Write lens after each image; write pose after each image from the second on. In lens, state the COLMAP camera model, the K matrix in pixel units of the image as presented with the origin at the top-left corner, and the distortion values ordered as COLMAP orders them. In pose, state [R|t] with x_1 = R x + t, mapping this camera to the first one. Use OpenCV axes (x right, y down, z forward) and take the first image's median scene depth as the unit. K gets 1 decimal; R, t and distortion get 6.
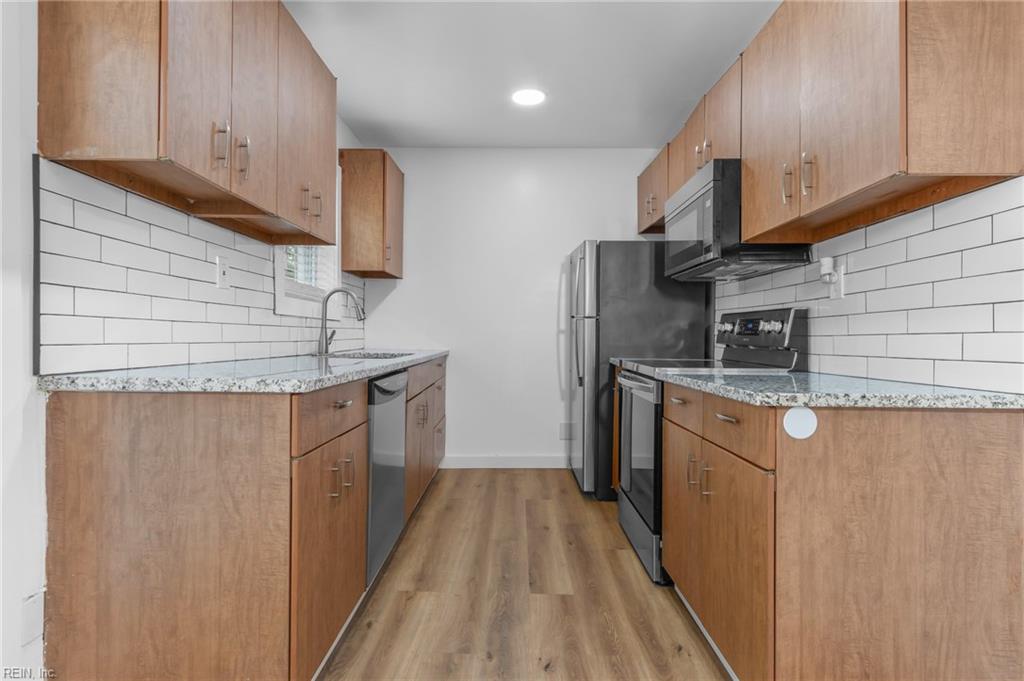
lens RADIAL K [[538.6, 0, 511.5], [0, 538.6, 335.0], [0, 0, 1]] dist [0.002367, 0.000374]
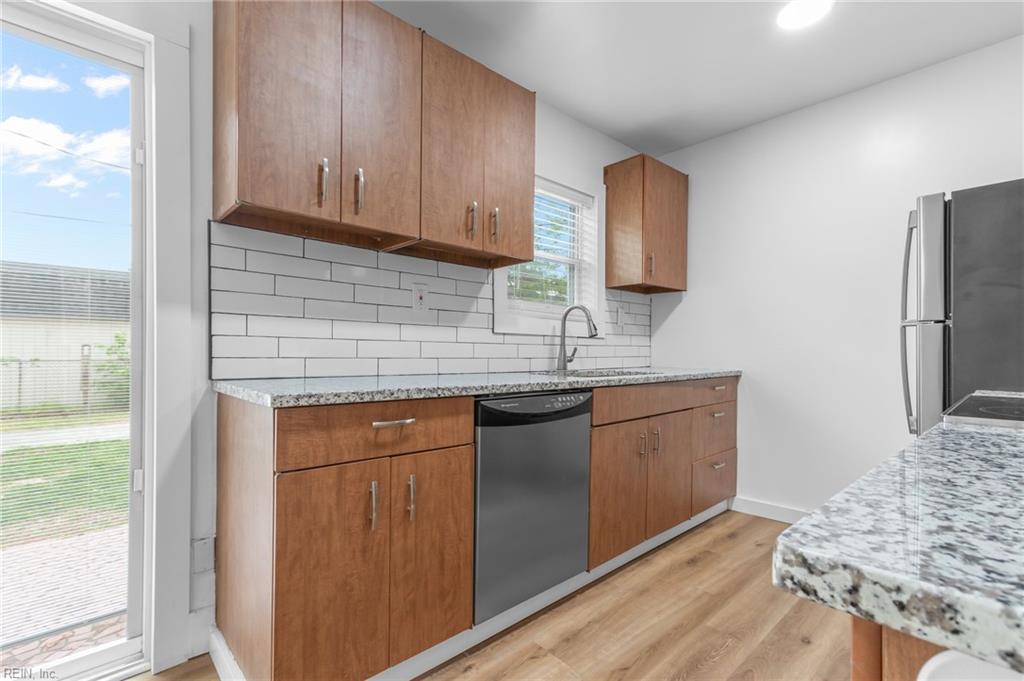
lens RADIAL K [[474.3, 0, 511.0], [0, 474.3, 351.4], [0, 0, 1]] dist [0.020105, -0.000097]
pose [[0.689715, -0.002358, -0.724077, 0.259082], [-0.001524, 0.999988, -0.004709, 0.003441], [0.724080, 0.004351, 0.689703, 0.341728]]
